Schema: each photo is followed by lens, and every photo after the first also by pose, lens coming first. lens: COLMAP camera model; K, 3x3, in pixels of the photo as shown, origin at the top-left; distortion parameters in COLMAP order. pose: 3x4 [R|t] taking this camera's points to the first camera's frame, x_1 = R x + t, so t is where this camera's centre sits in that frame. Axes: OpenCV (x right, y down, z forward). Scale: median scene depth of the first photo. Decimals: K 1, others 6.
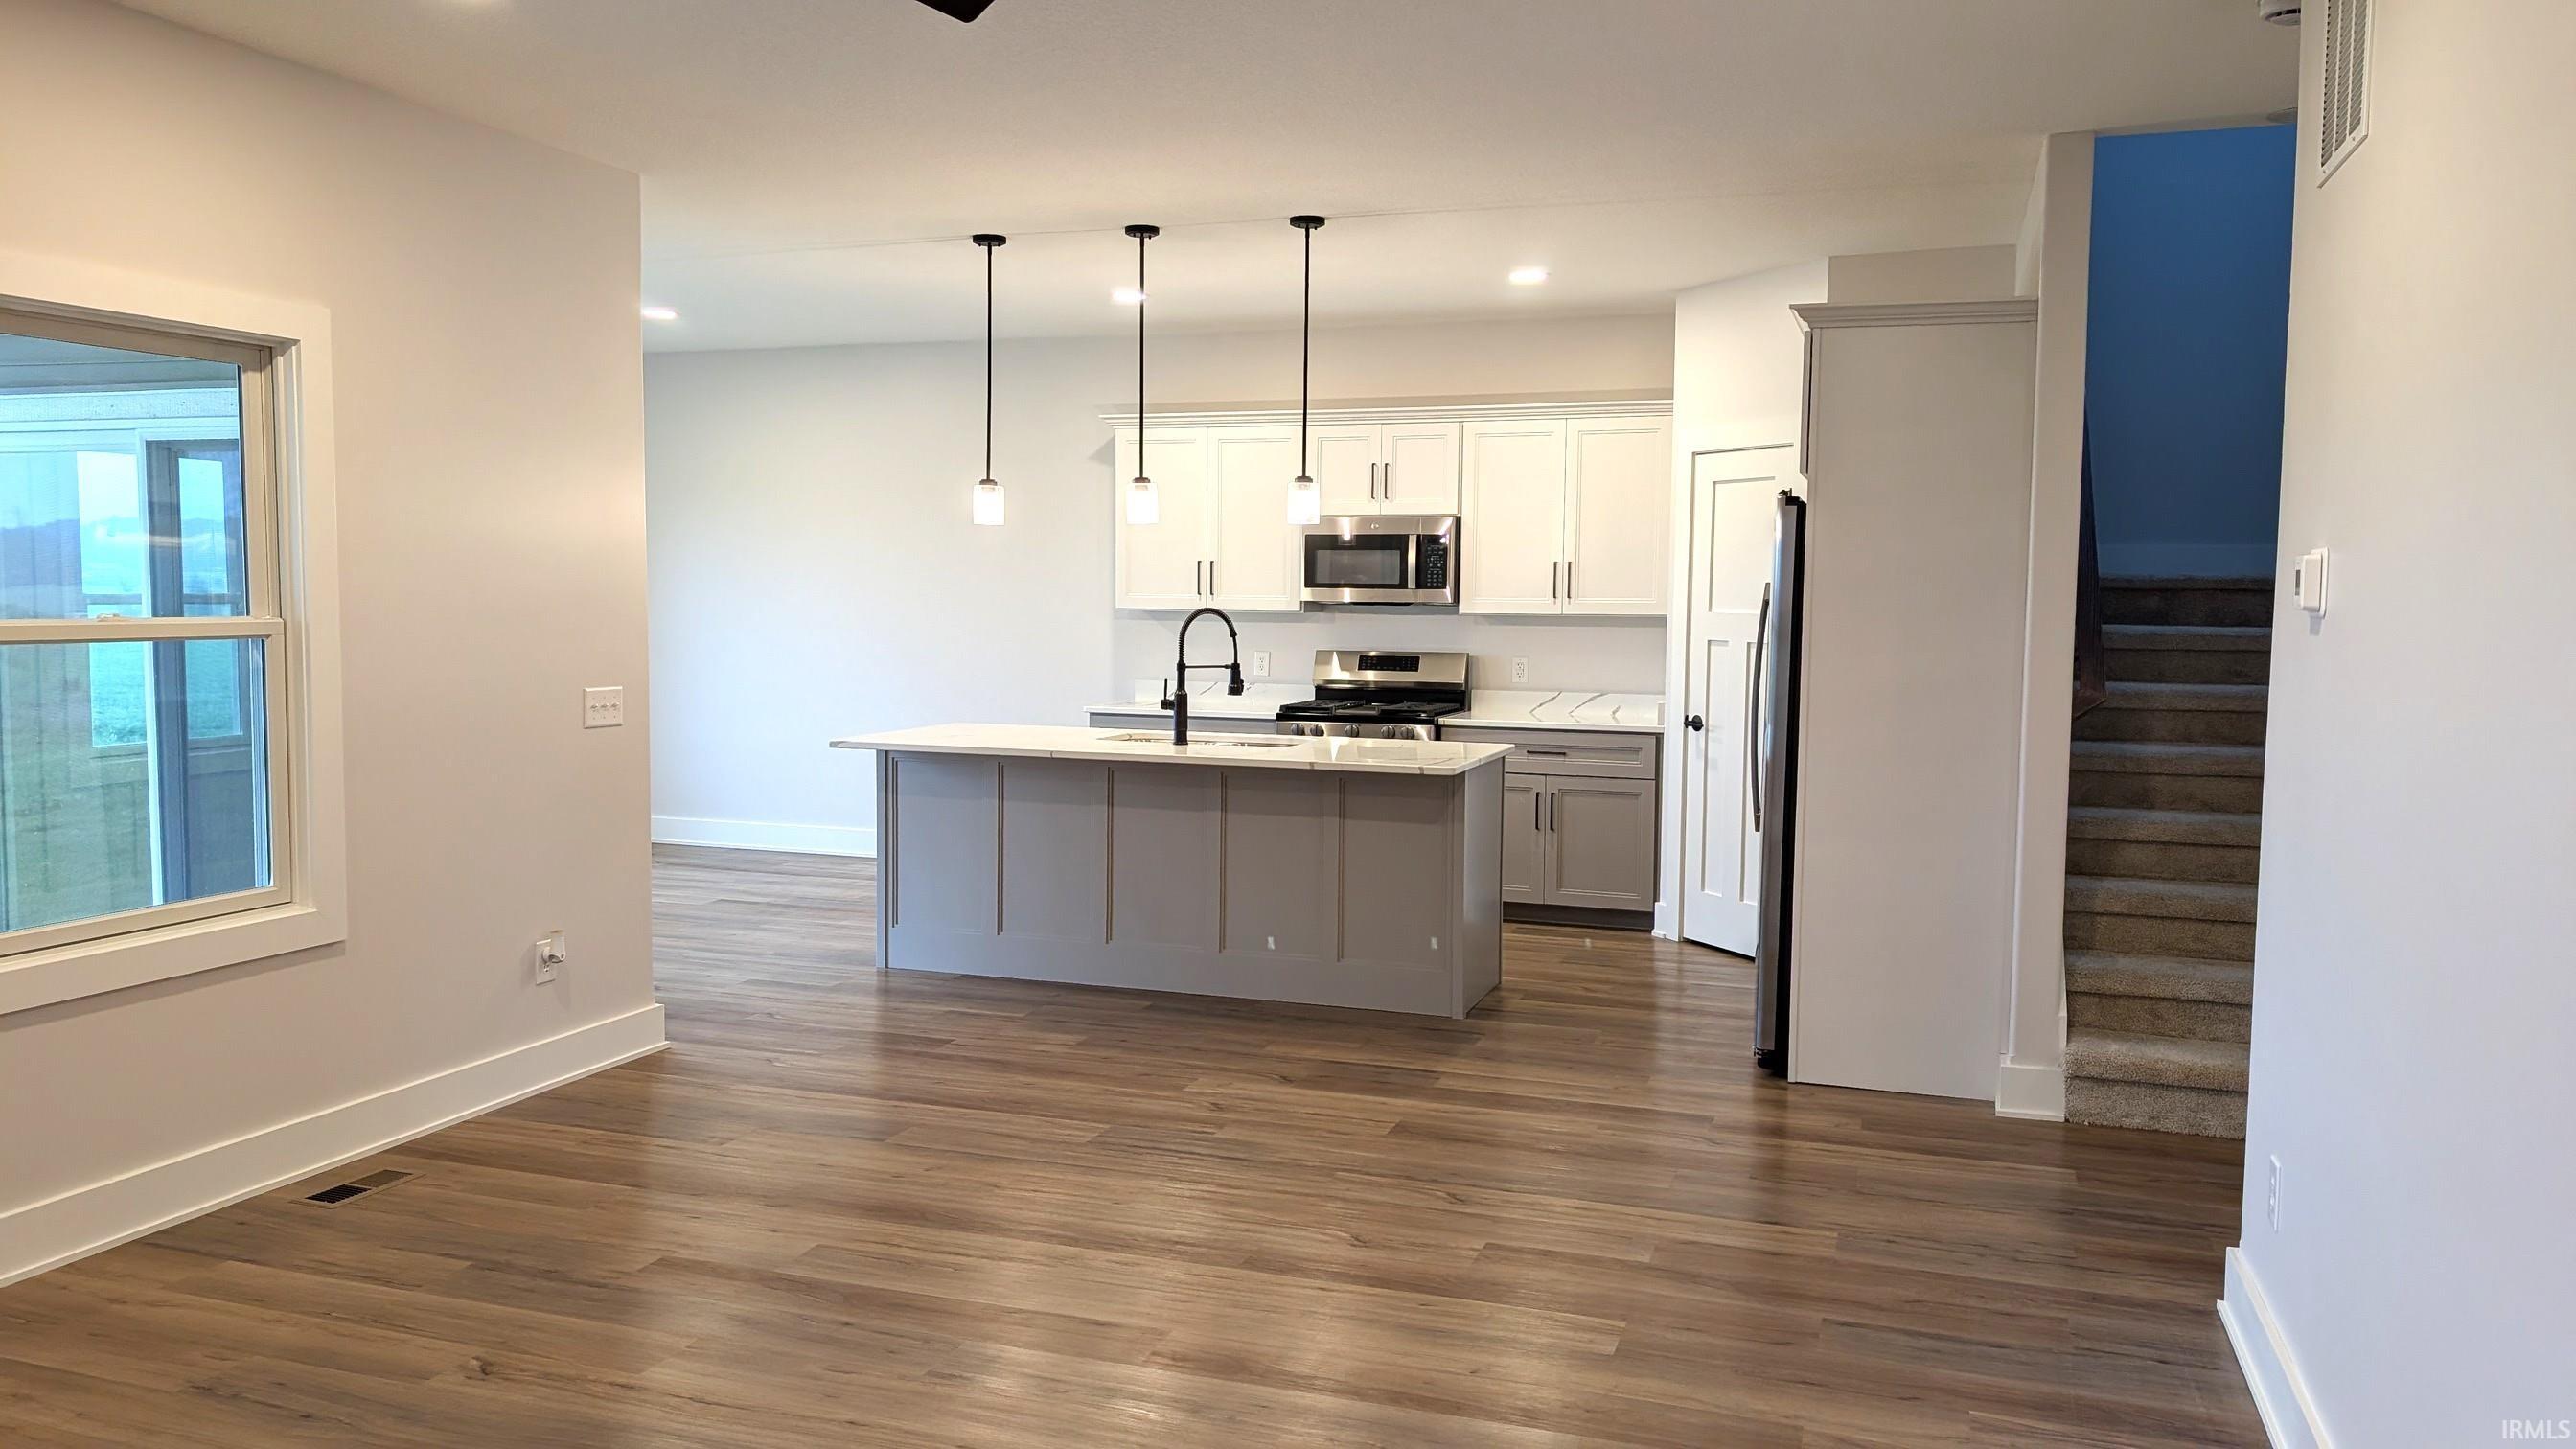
lens RADIAL K [[1847.2, 0, 1288.0], [0, 1847.2, 724.5], [0, 0, 1]] dist [-0.039493, -0.003184]
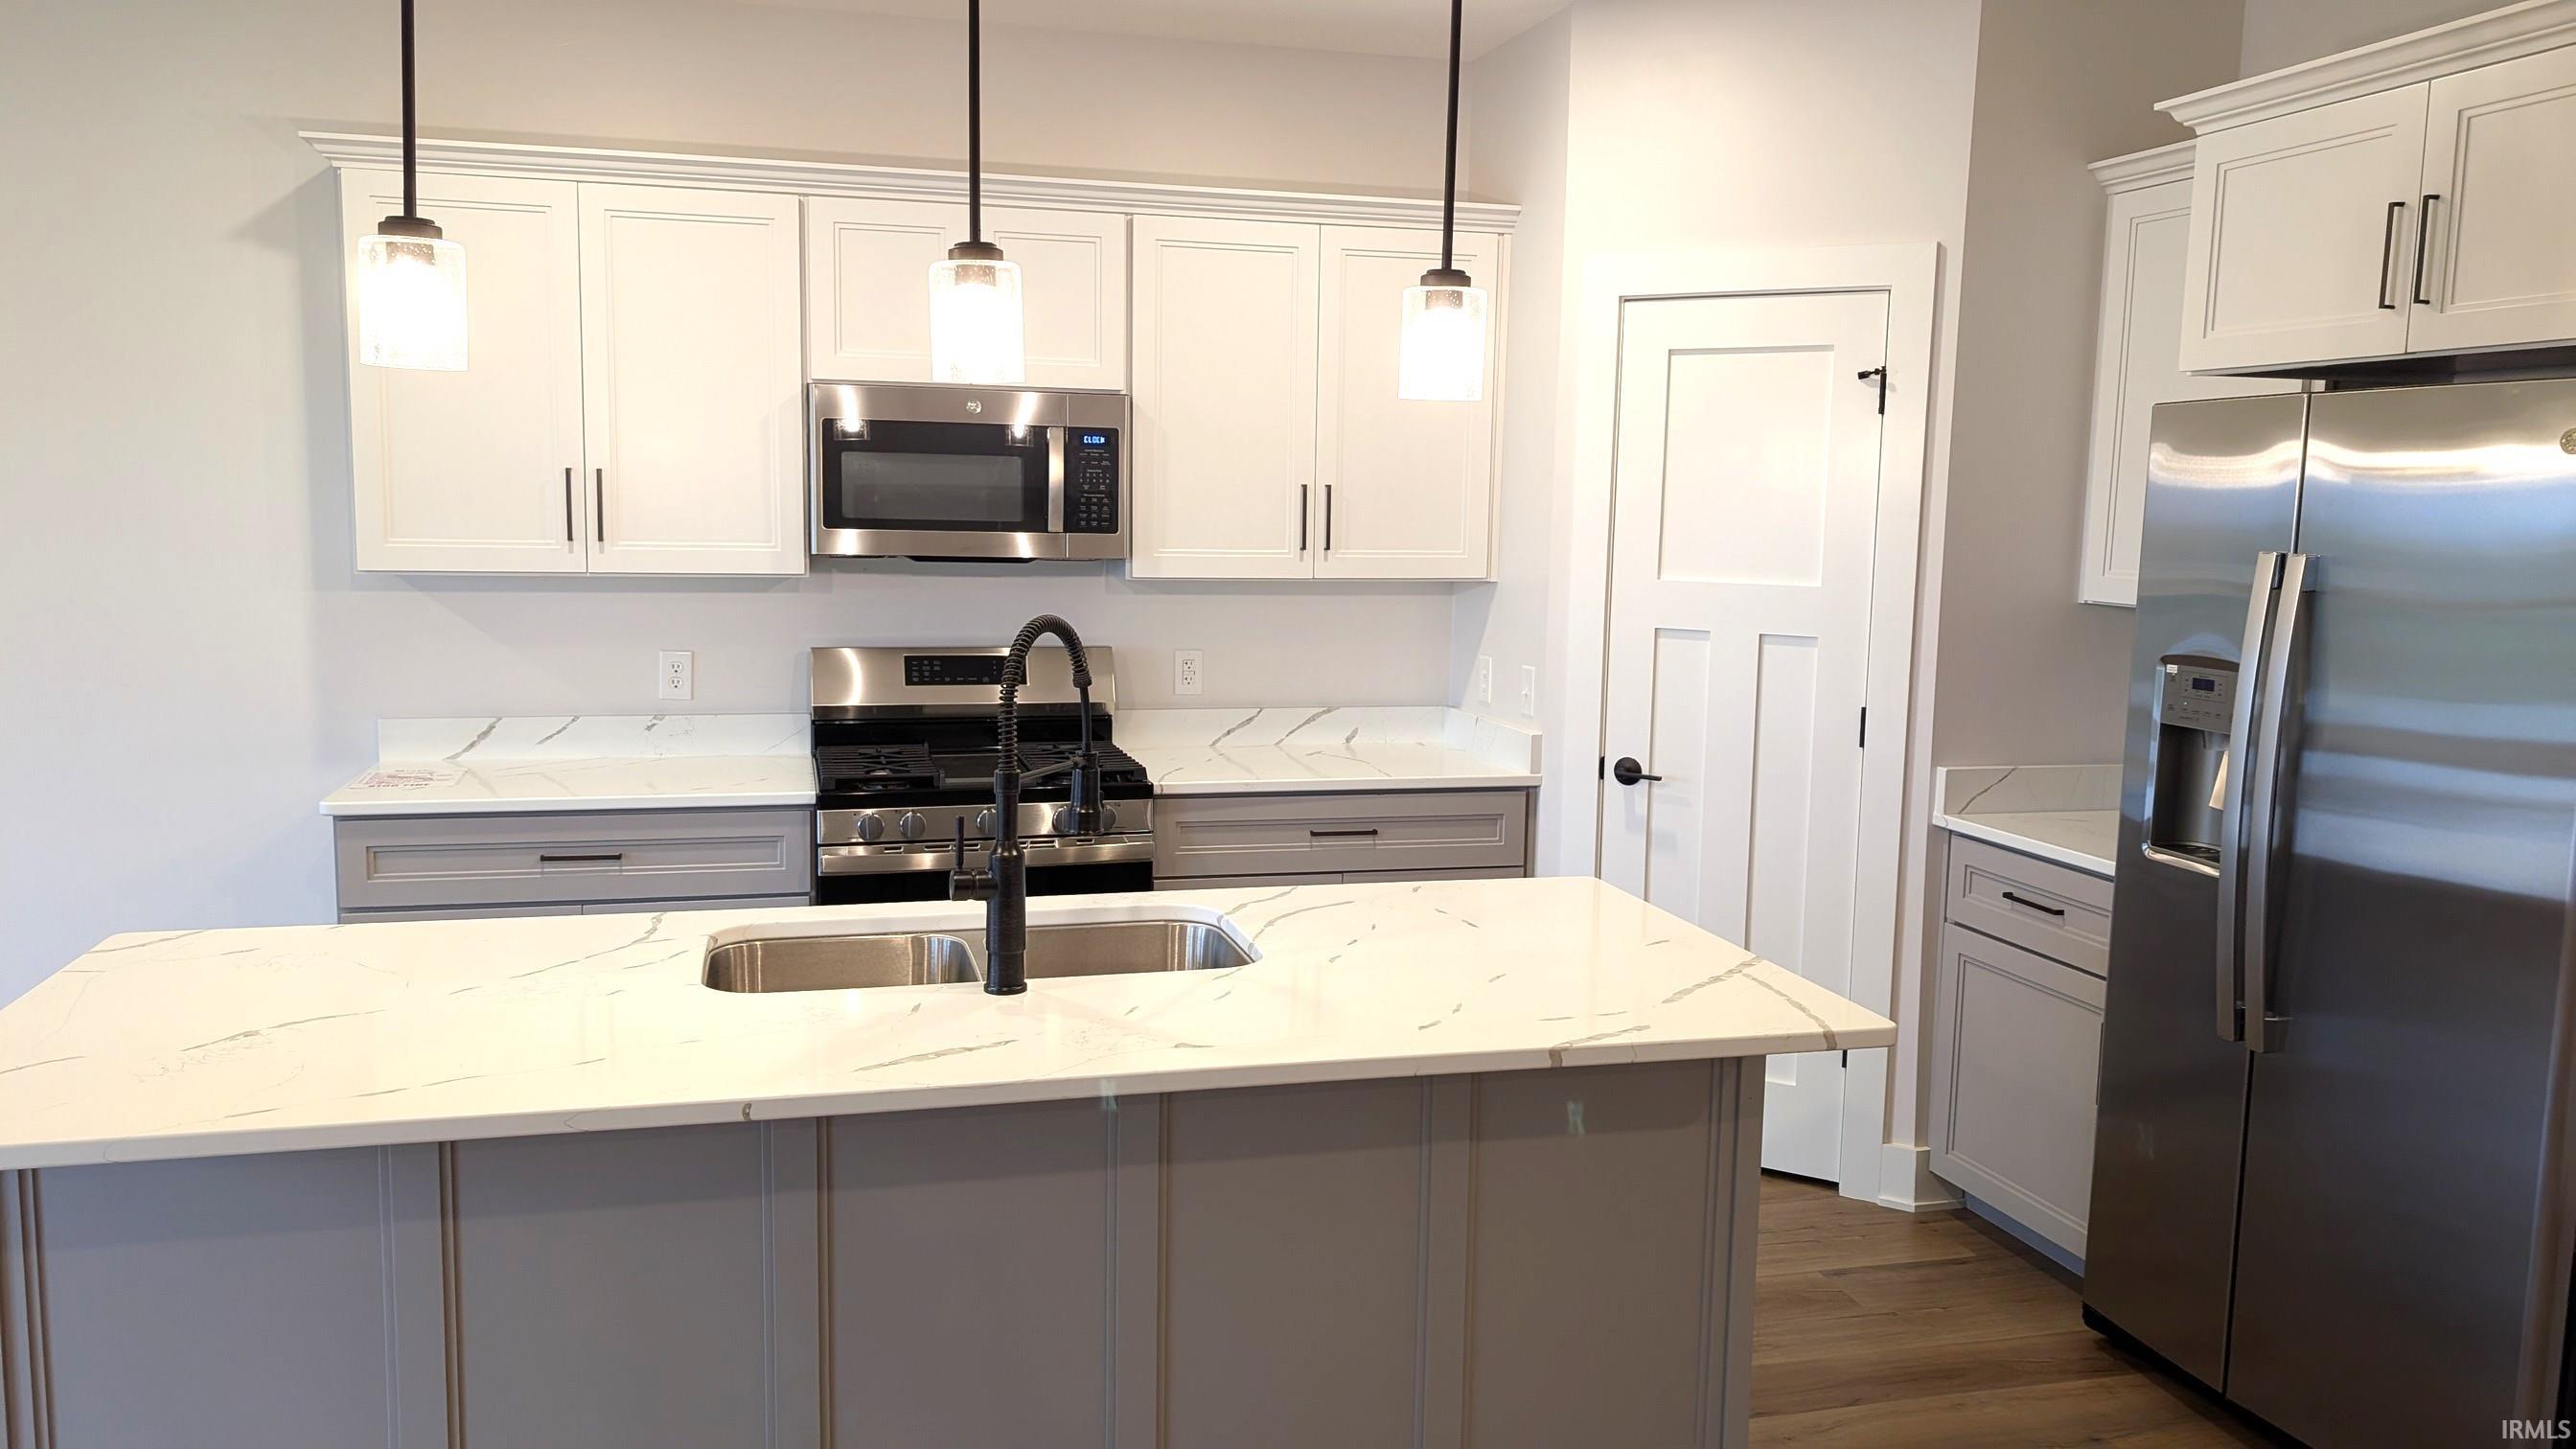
lens RADIAL K [[1847.2, 0, 1288.0], [0, 1847.2, 724.5], [0, 0, 1]] dist [-0.039493, -0.003184]
pose [[0.818195, -0.063771, 0.571394, -0.178452], [0.028431, 0.997102, 0.070571, -0.054459], [-0.574238, -0.041495, 0.817636, 0.542787]]
